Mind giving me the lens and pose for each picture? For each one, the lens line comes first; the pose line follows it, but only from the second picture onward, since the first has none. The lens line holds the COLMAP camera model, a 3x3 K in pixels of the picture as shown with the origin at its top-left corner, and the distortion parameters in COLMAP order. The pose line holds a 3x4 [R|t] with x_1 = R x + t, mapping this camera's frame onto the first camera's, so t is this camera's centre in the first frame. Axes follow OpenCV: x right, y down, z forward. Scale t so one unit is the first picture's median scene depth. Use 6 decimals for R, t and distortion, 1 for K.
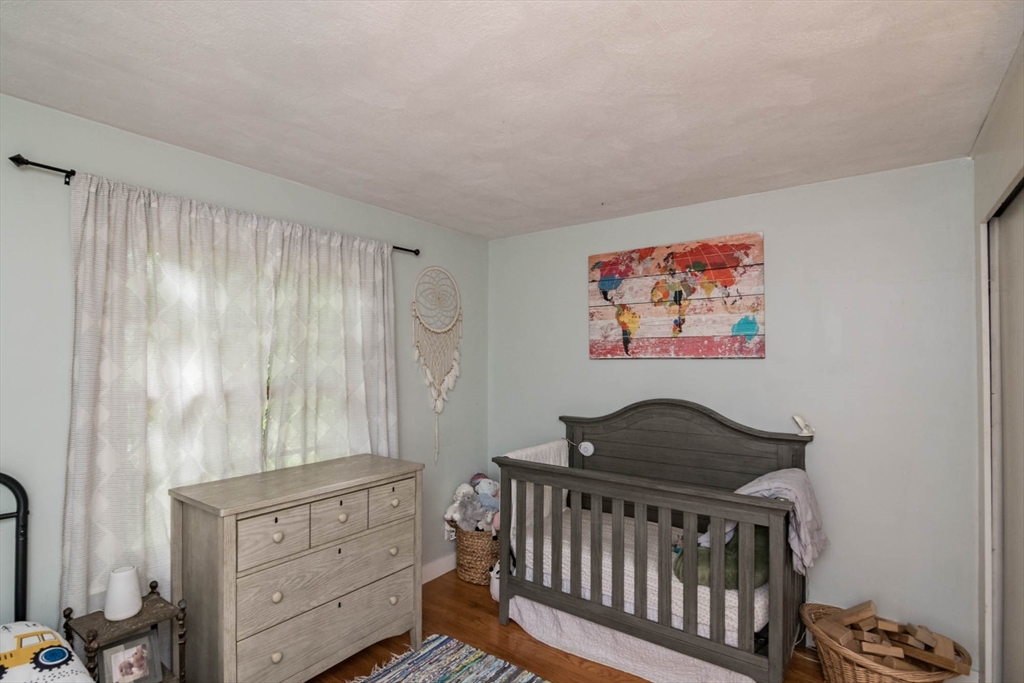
lens RADIAL K [[507.5, 0, 513.3], [0, 507.5, 347.6], [0, 0, 1]] dist [-0.006710, -0.004089]
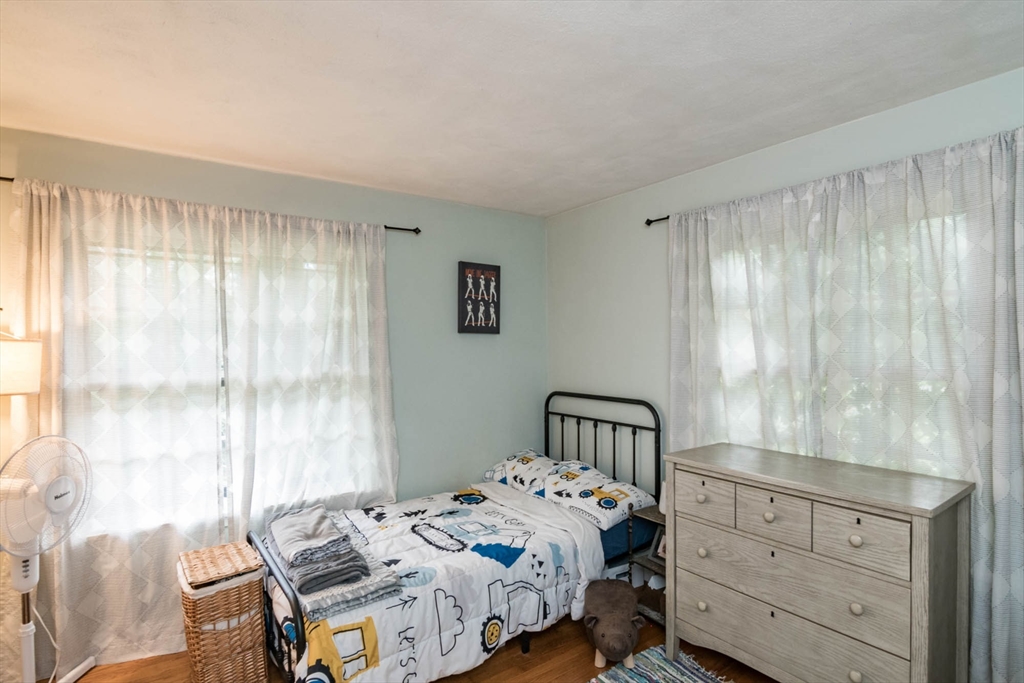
lens RADIAL K [[507.5, 0, 520.6], [0, 507.5, 344.7], [0, 0, 1]] dist [-0.006710, -0.004089]
pose [[-0.292597, 0.009182, -0.956192, 0.625525], [0.033763, 0.999430, -0.000735, 0.025773], [0.955640, -0.032498, -0.292740, 0.860436]]
